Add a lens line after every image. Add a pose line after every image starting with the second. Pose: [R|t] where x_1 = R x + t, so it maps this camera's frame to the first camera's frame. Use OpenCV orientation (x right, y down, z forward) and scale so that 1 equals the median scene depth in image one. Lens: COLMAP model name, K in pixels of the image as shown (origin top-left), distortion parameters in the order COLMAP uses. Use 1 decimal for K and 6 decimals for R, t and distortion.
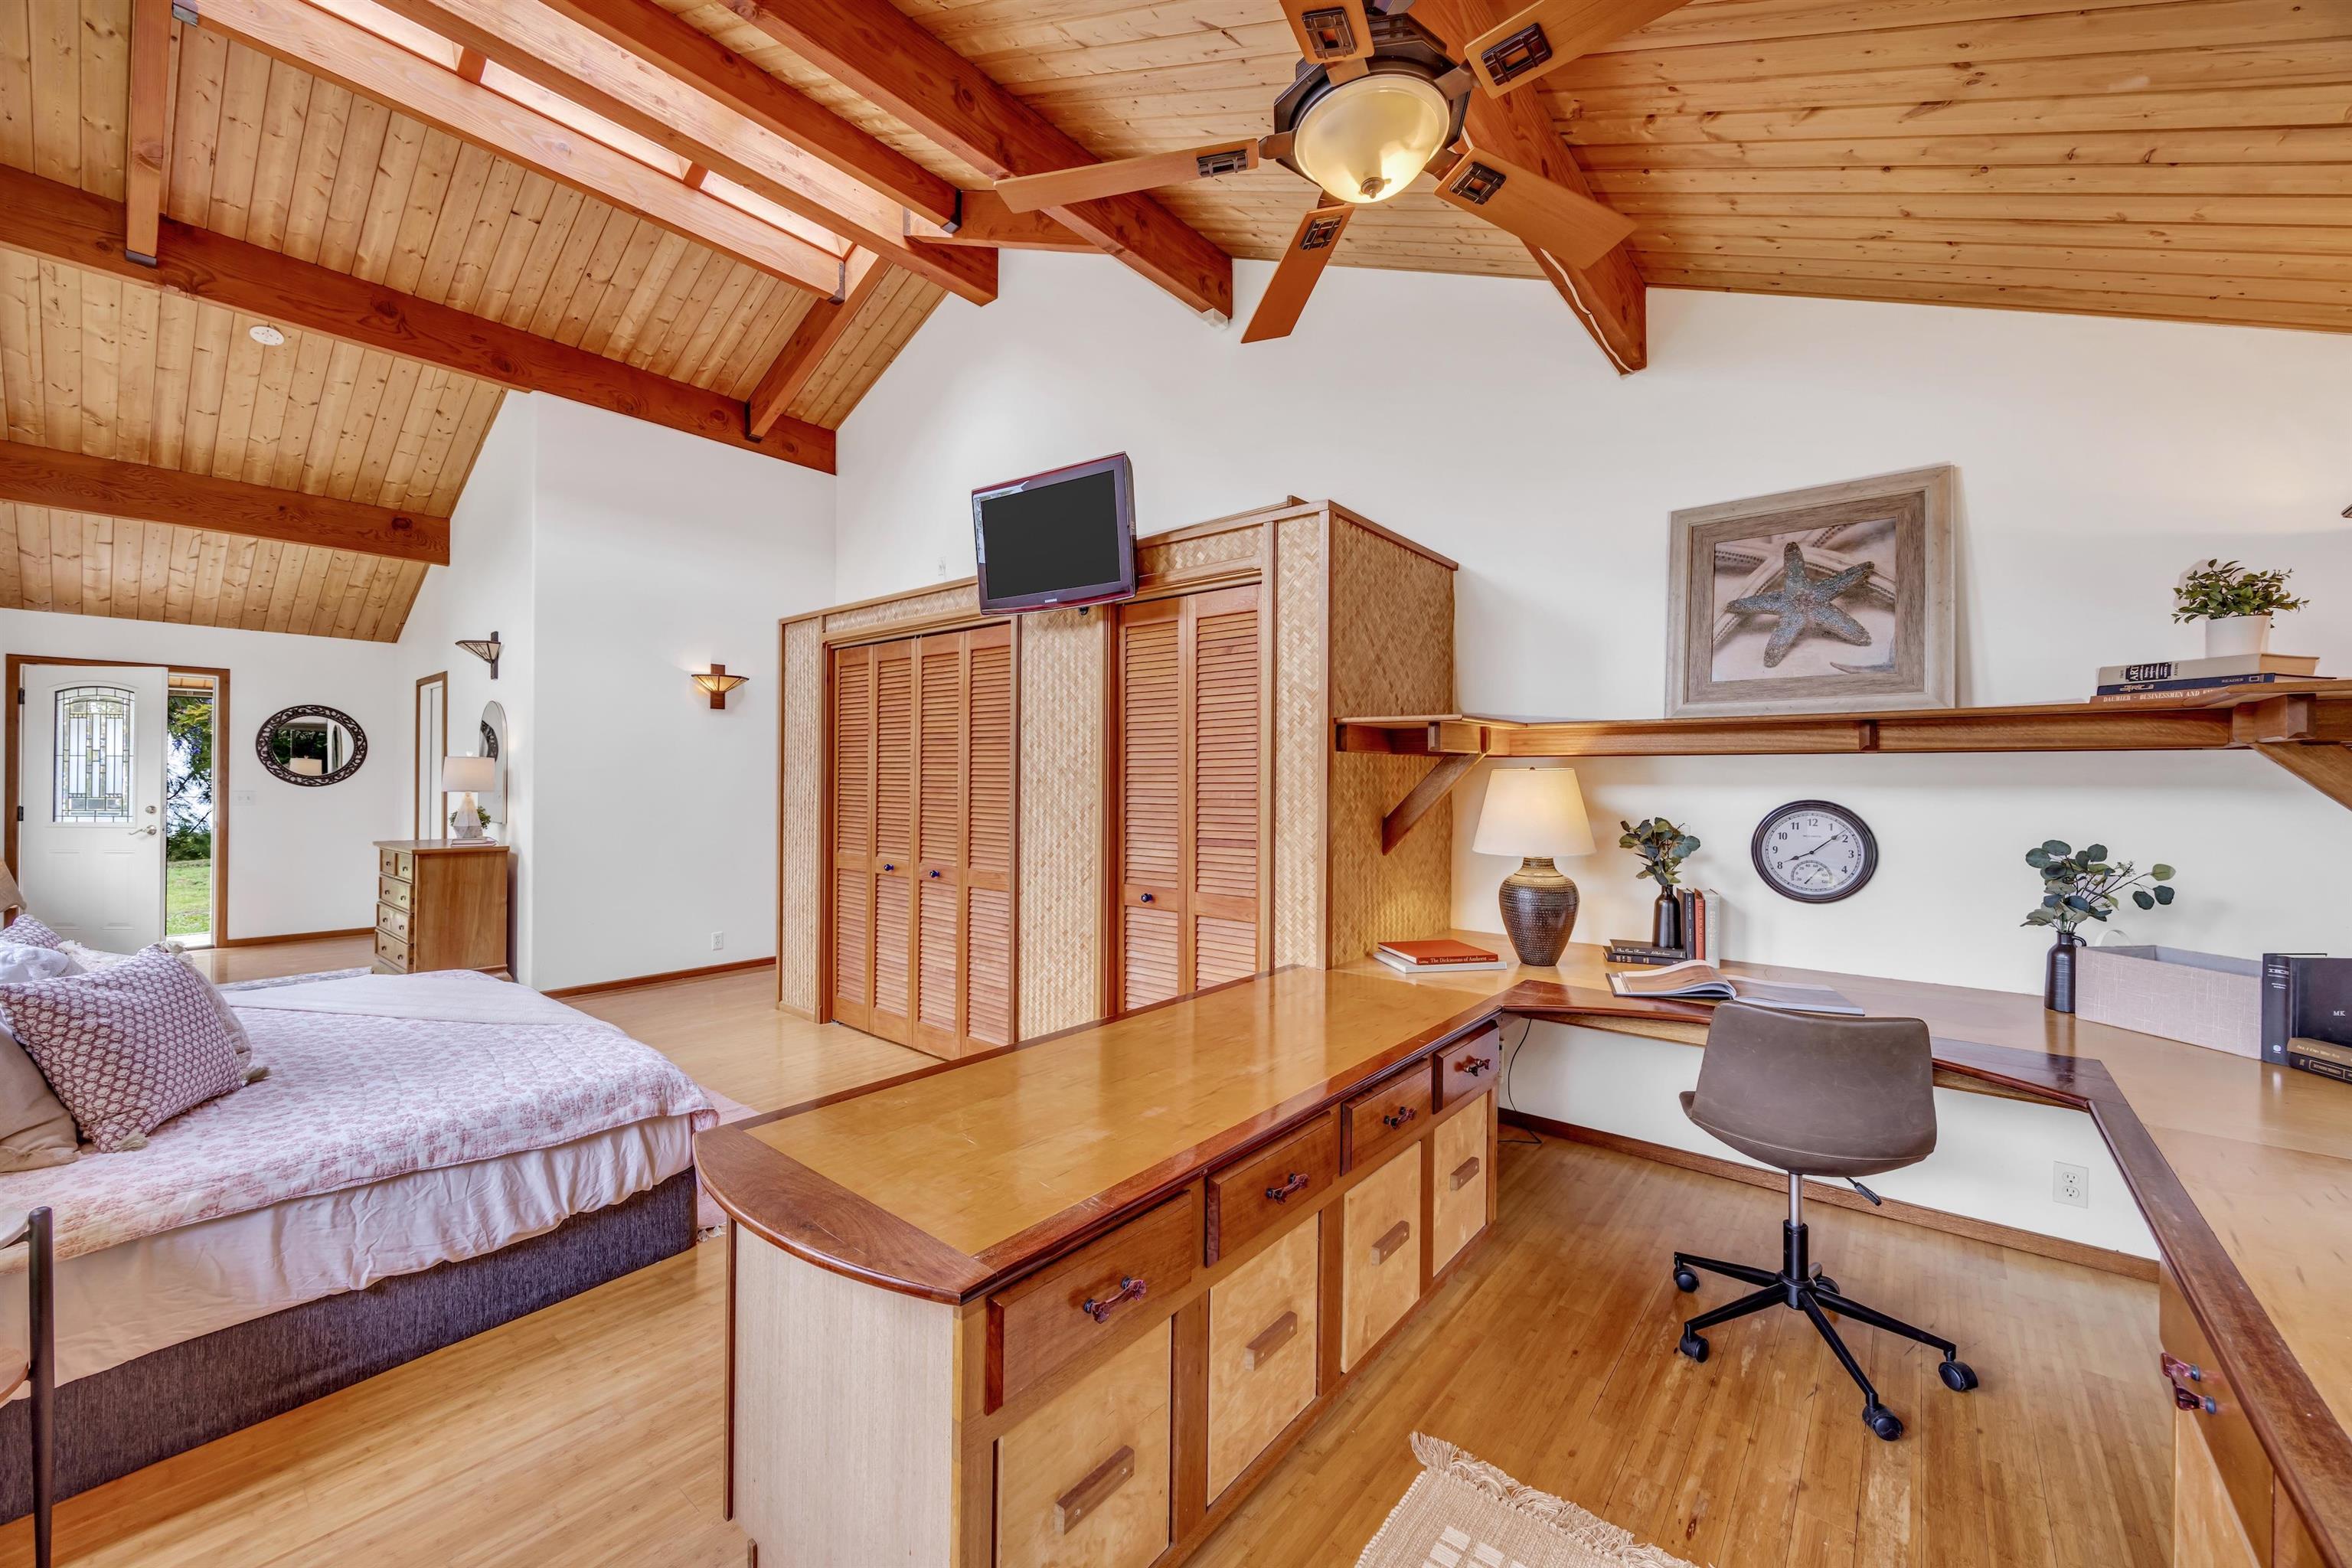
lens RADIAL K [[900.6, 0, 1164.2], [0, 900.6, 775.5], [0, 0, 1]] dist [-0.001330, 0.000440]
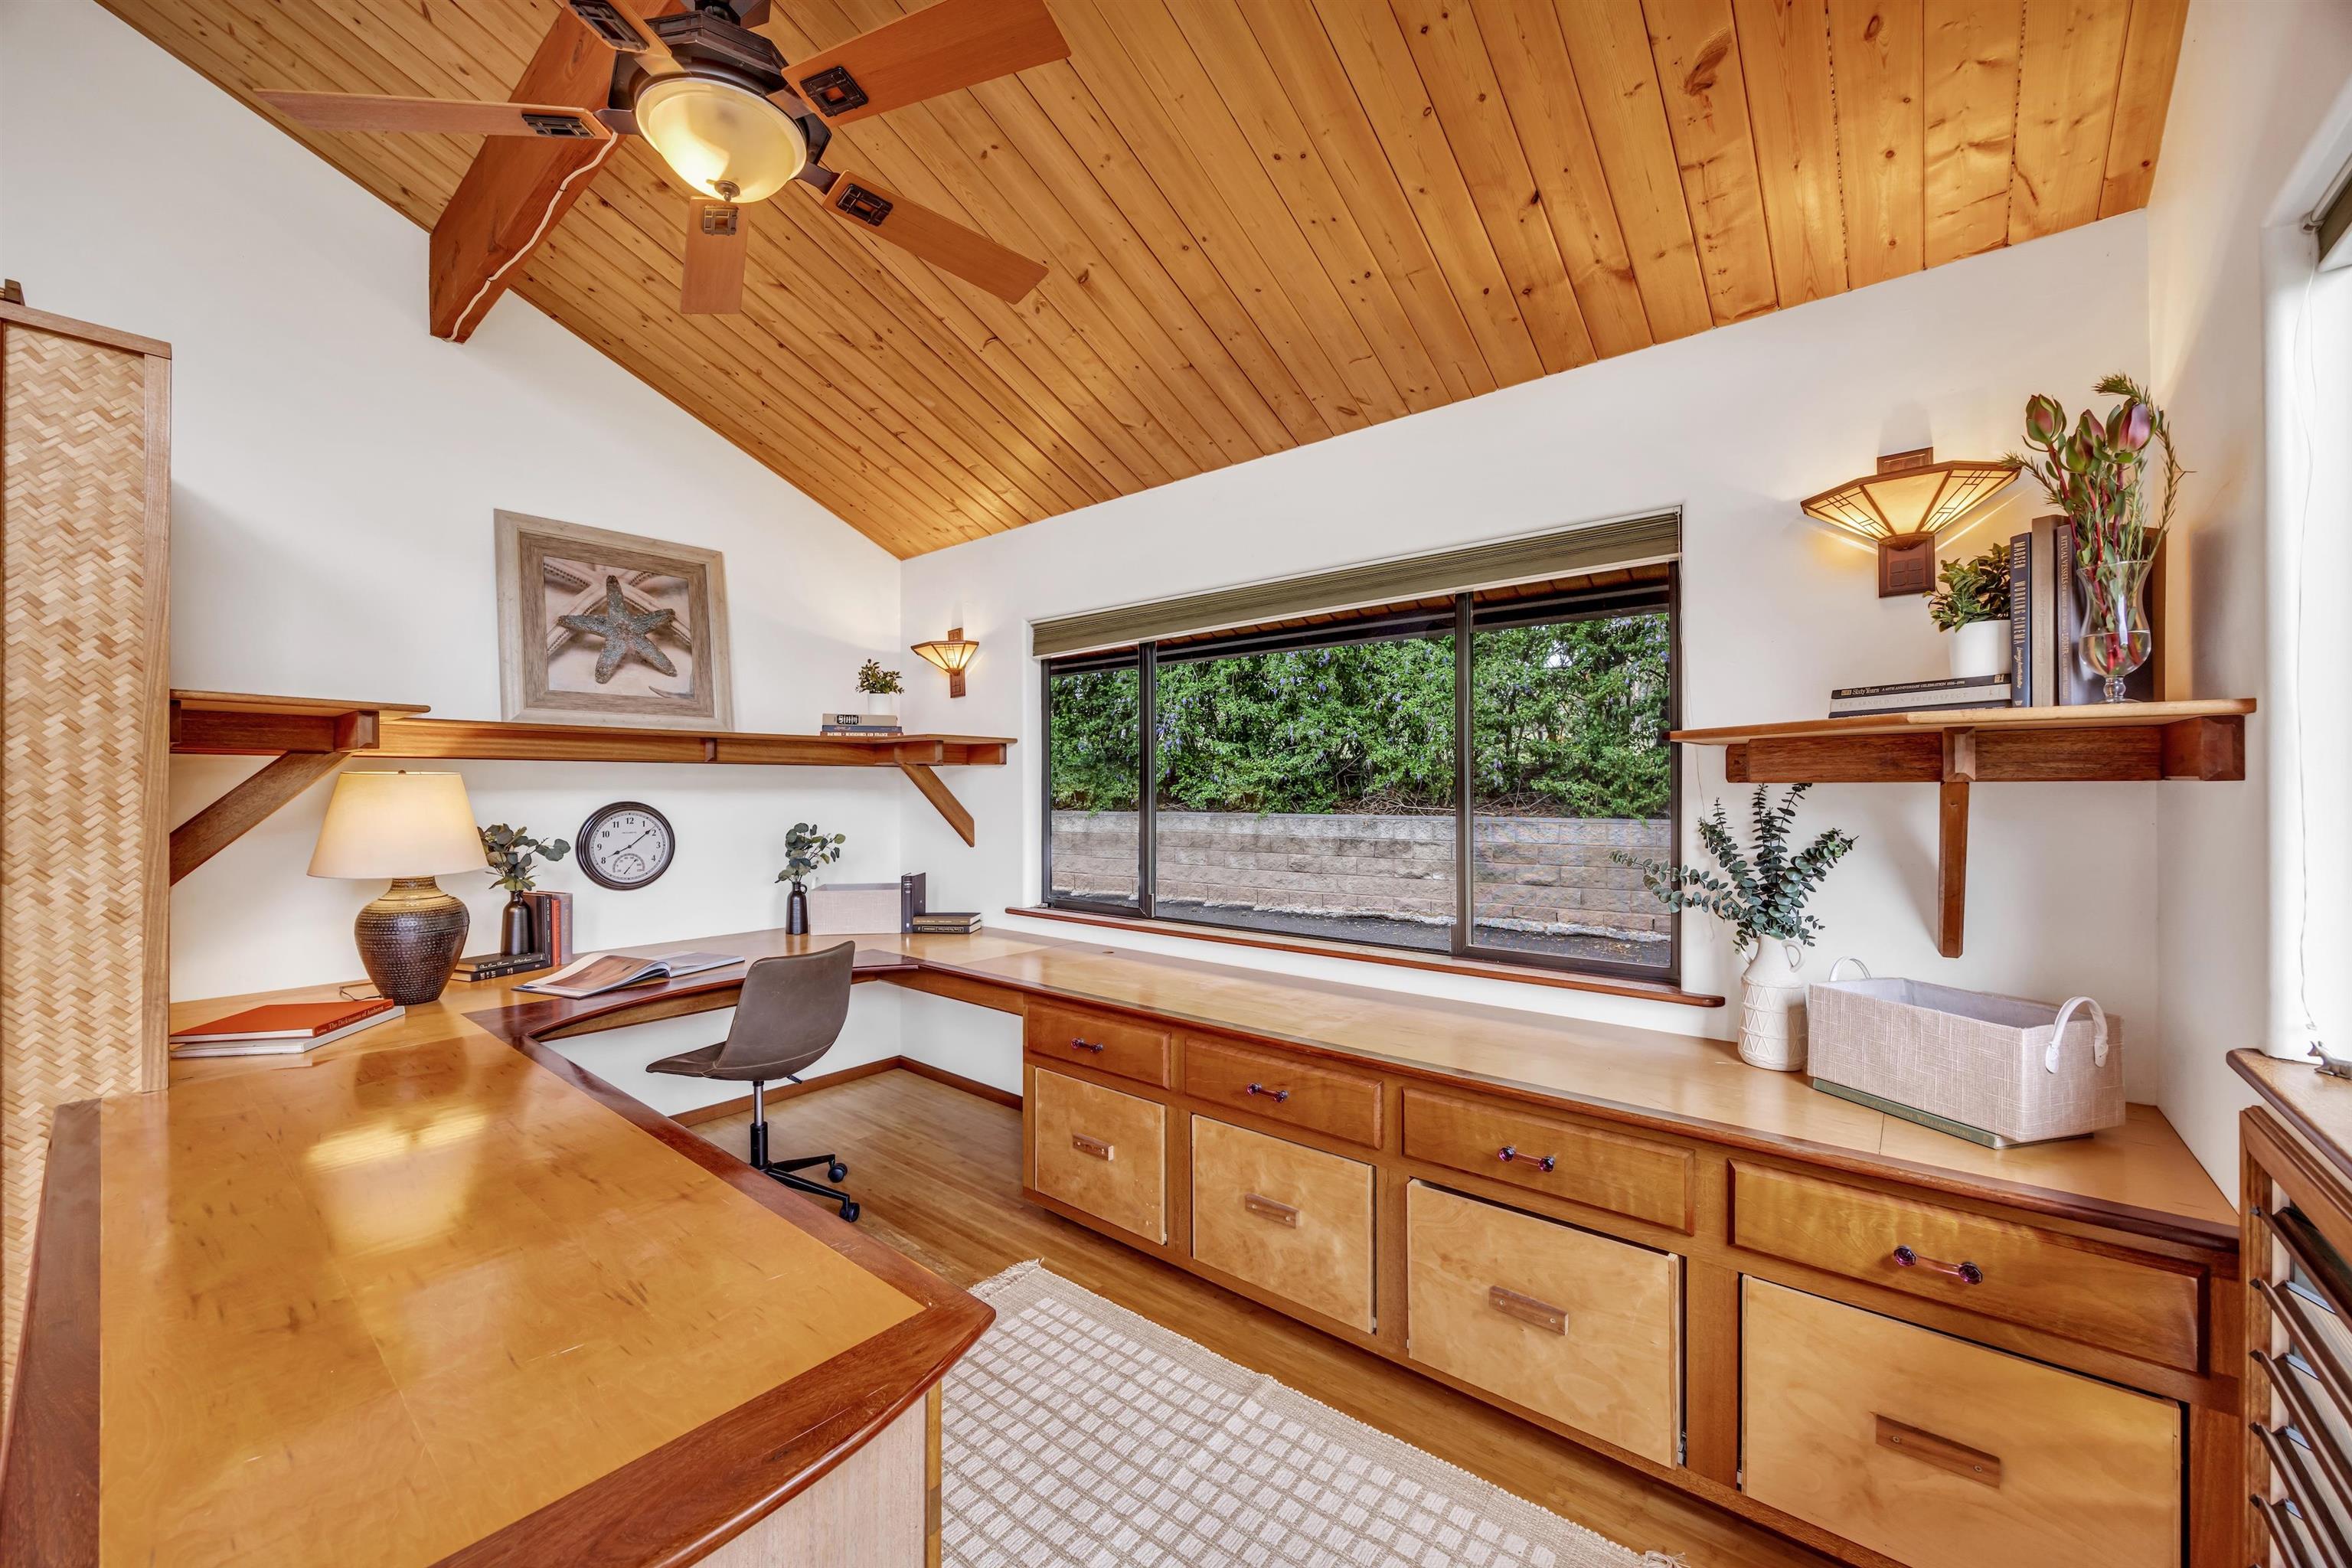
lens RADIAL K [[900.6, 0, 1161.0], [0, 900.6, 783.6], [0, 0, 1]] dist [-0.001330, 0.000440]
pose [[0.016224, -0.003460, 0.999862, -0.431322], [-0.003272, 0.999988, 0.003513, -0.002376], [-0.999863, -0.003328, 0.016213, 0.287288]]
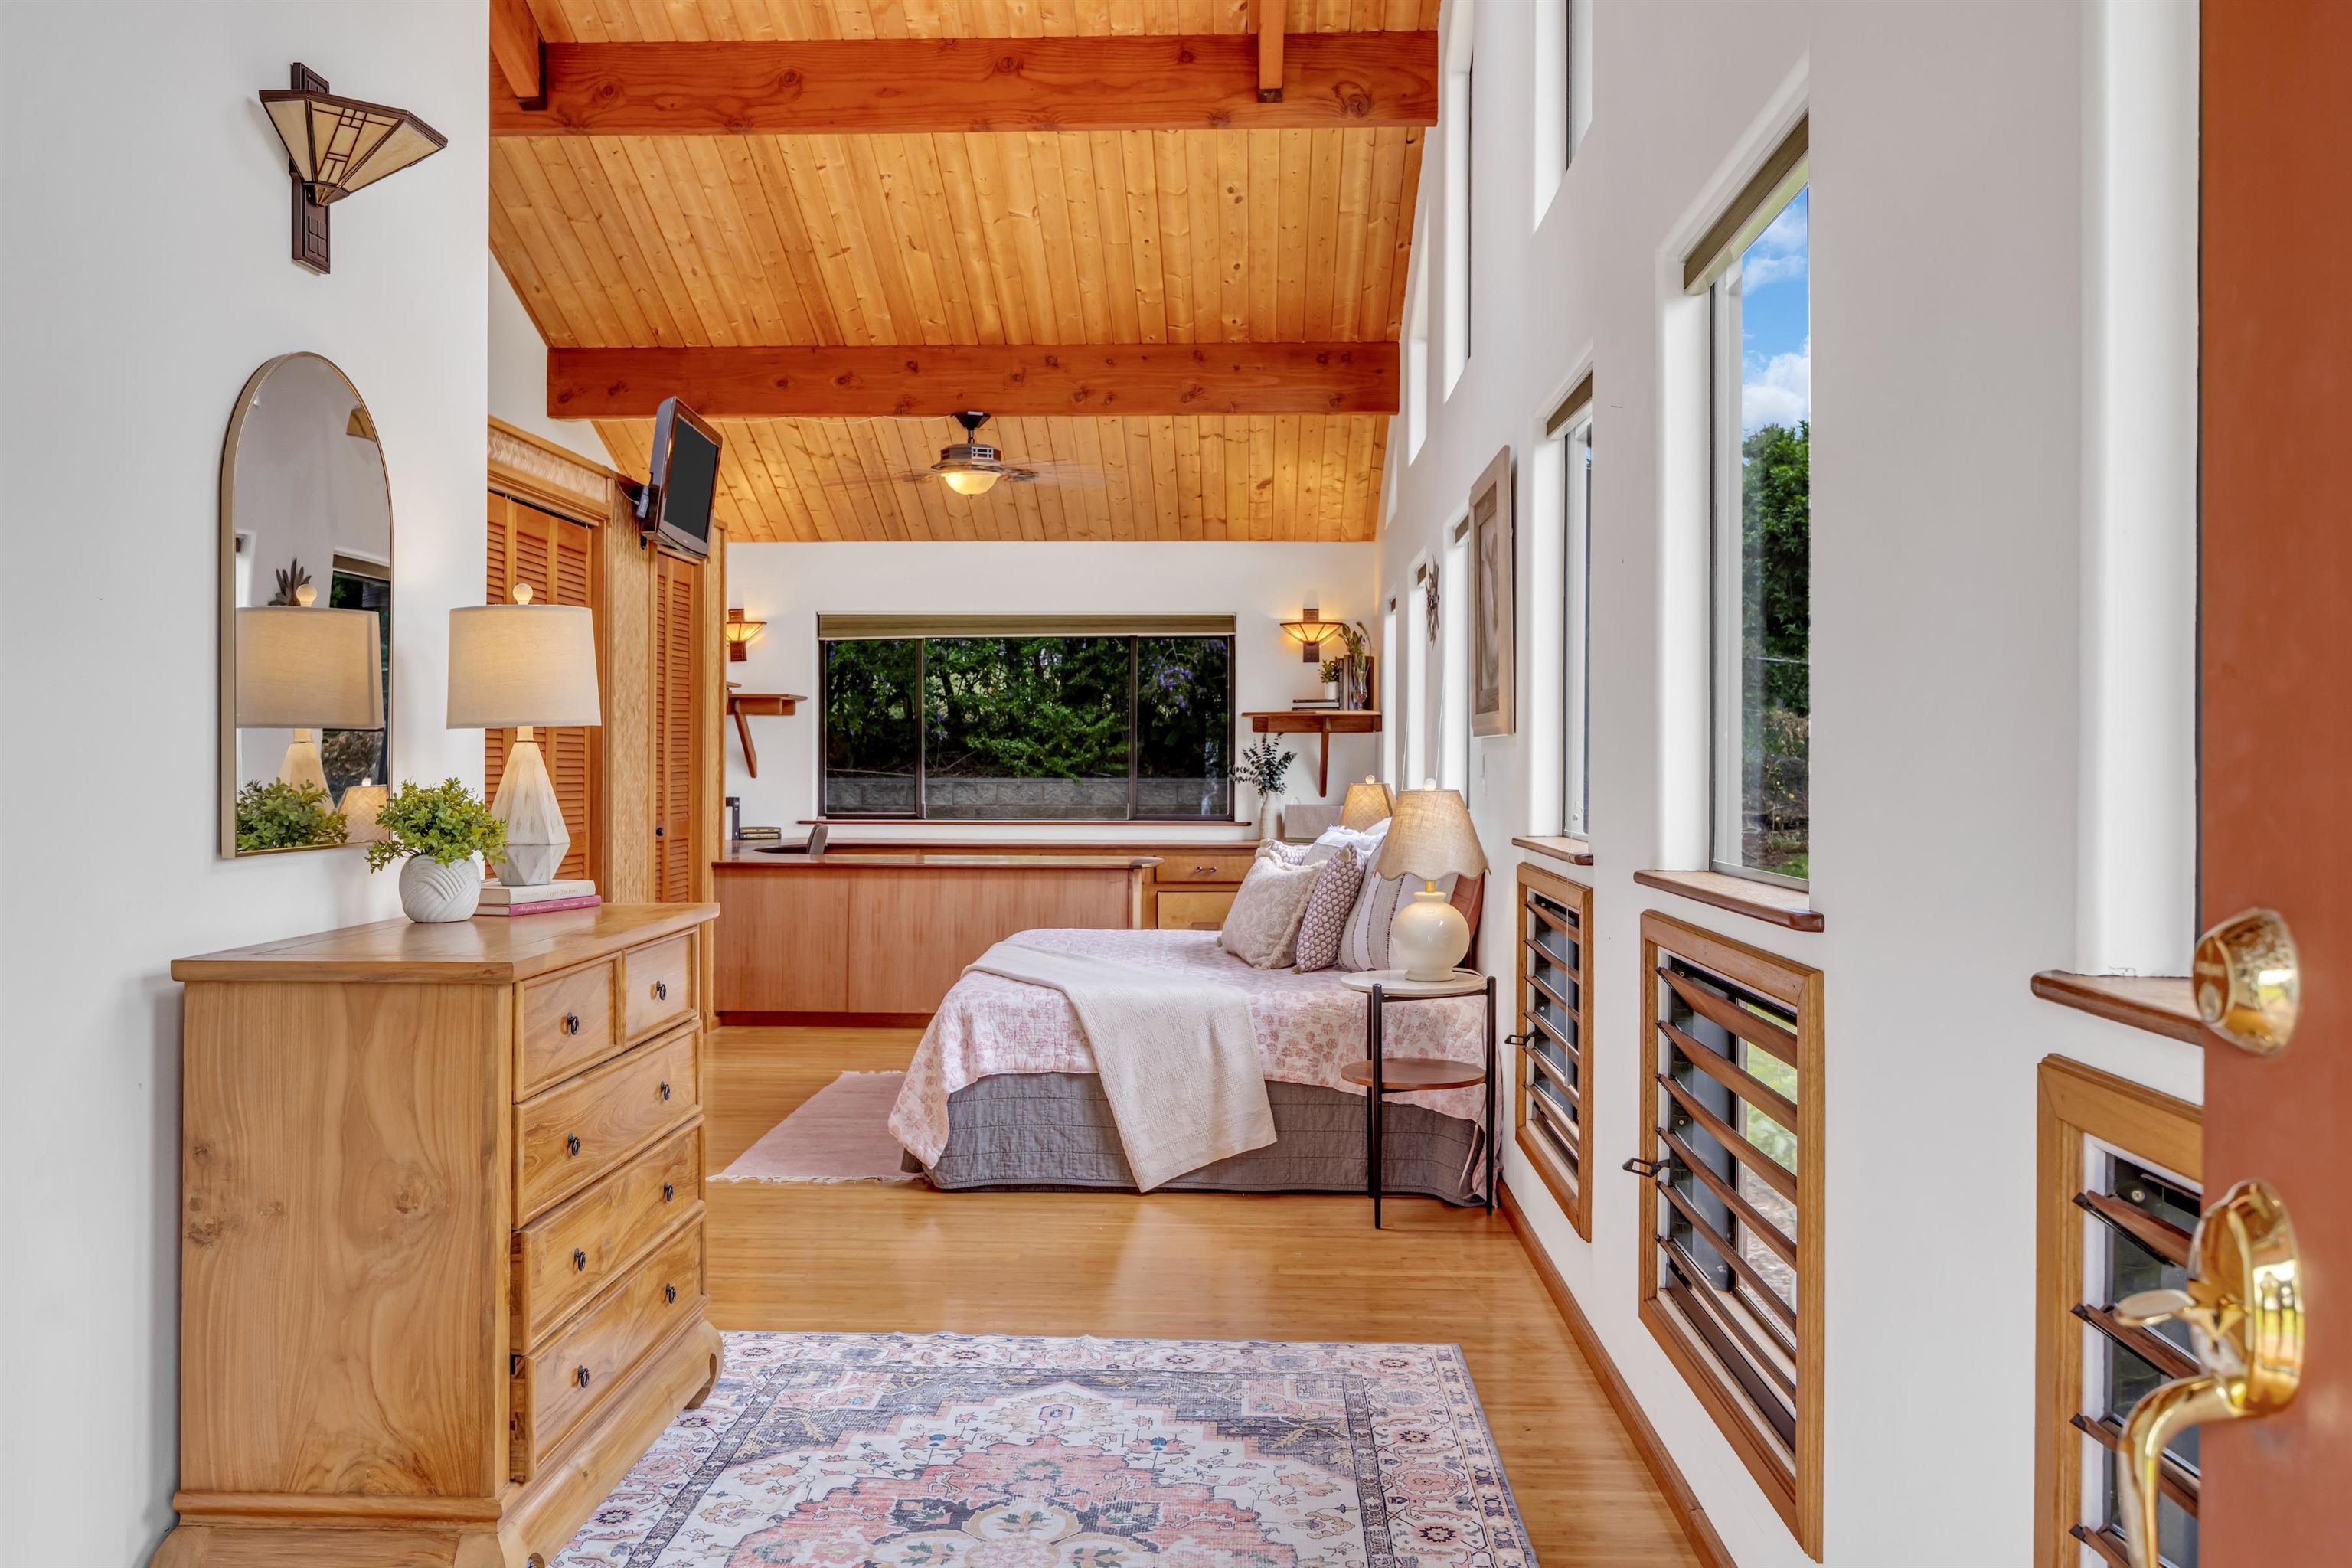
lens RADIAL K [[1929.7, 0, 1176.8], [0, 1929.7, 765.8], [0, 0, 1]] dist [0.002912, -0.000906]
pose [[-0.602024, -0.010840, 0.798404, -2.428885], [-0.011275, 0.999924, 0.005074, 0.040867], [-0.798398, -0.005948, -0.602101, 2.063121]]
